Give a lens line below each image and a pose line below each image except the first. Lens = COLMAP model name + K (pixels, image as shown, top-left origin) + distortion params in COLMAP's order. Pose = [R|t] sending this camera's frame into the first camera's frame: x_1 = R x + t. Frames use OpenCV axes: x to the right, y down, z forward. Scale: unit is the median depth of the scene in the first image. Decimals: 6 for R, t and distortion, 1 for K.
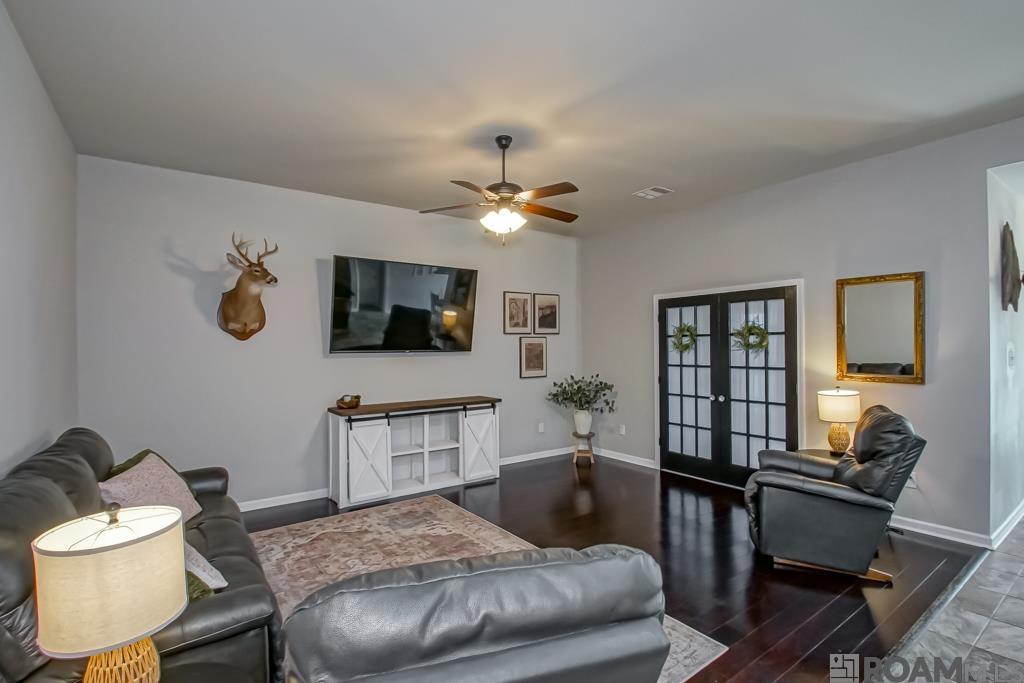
lens RADIAL K [[467.6, 0, 519.8], [0, 467.6, 341.5], [0, 0, 1]] dist [-0.003612, -0.000946]
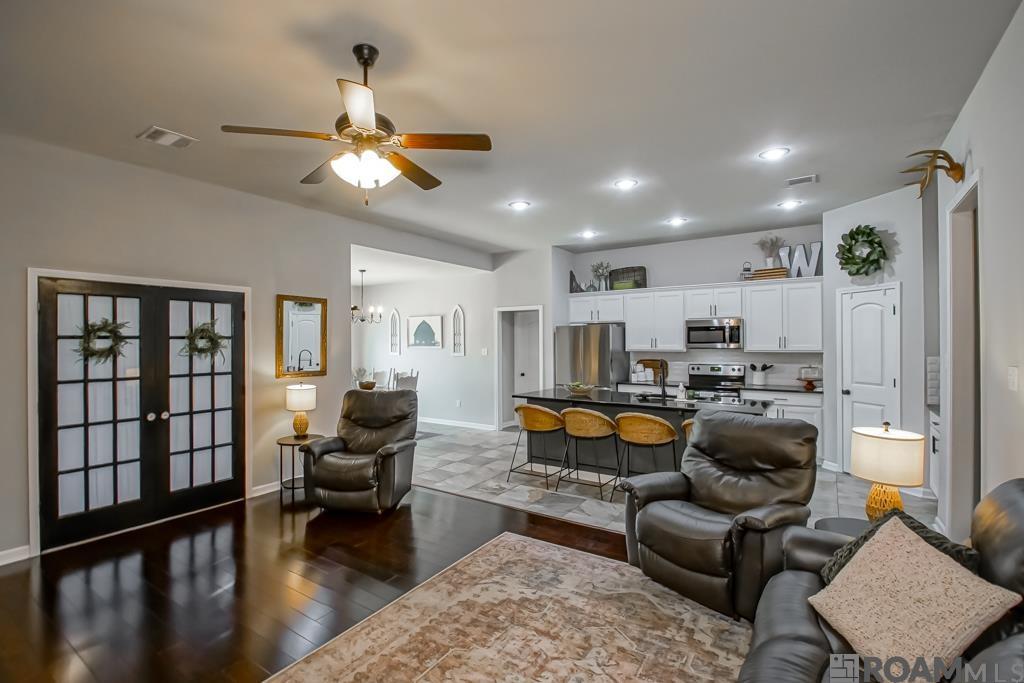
lens RADIAL K [[467.6, 0, 491.0], [0, 467.6, 343.5], [0, 0, 1]] dist [-0.003612, -0.000946]
pose [[-0.288397, 0.016248, 0.957373, -0.503370], [0.006580, 0.999866, -0.014987, 0.011956], [-0.957488, 0.001977, -0.288465, 0.670089]]
